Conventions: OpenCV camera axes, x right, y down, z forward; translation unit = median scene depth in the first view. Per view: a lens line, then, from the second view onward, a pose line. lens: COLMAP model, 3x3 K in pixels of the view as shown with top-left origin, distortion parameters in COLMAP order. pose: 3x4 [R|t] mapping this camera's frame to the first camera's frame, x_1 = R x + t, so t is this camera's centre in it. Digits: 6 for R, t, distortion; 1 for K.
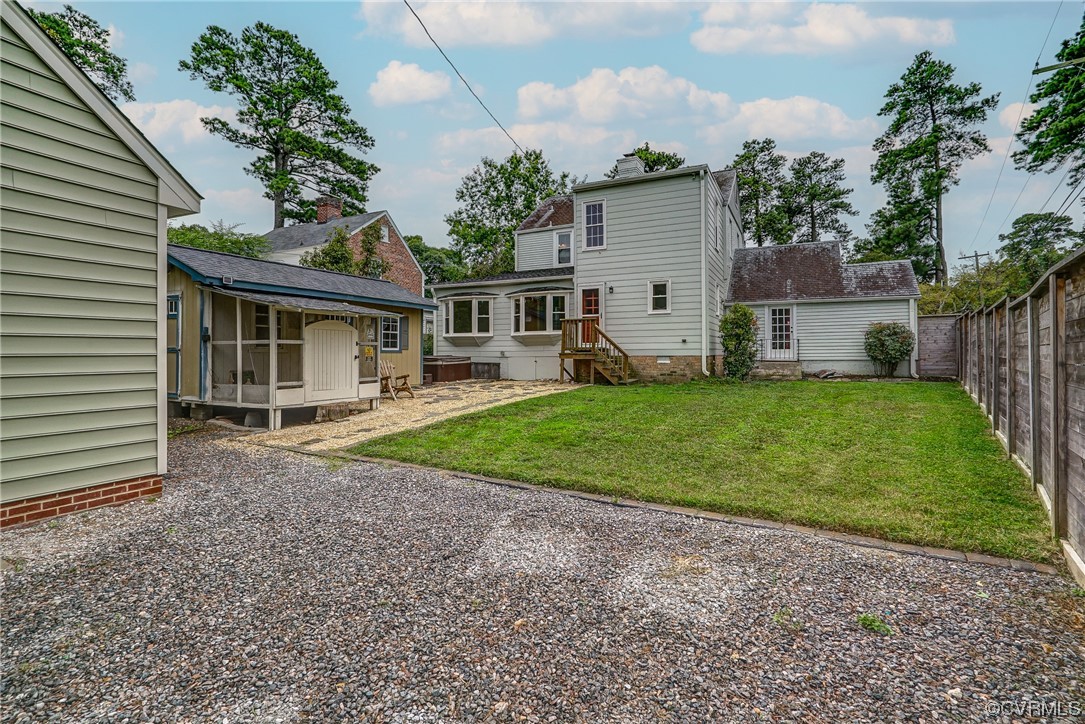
lens RADIAL K [[505.6, 0, 537.8], [0, 505.6, 352.9], [0, 0, 1]] dist [0.003939, 0.000893]
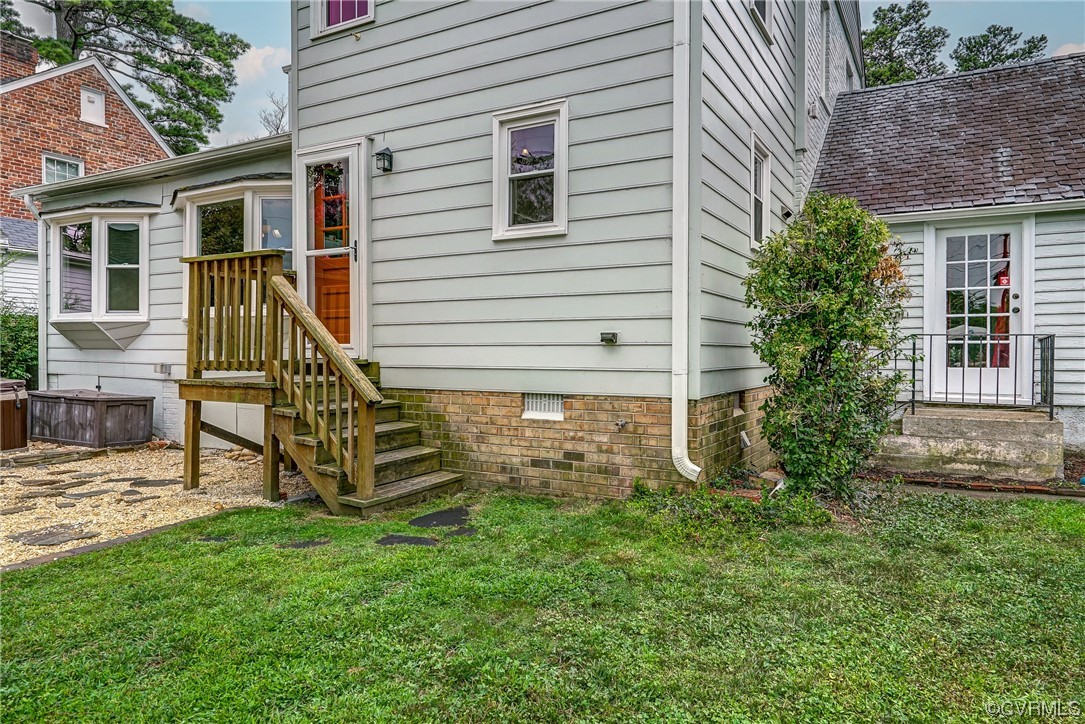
lens RADIAL K [[708.1, 0, 545.5], [0, 708.1, 360.3], [0, 0, 1]] dist [0.023317, -0.000317]
pose [[0.999045, 0.006876, -0.043154, 0.238196], [-0.006391, 0.999915, 0.011371, -0.014770], [0.043228, -0.011084, 0.999004, 0.557729]]
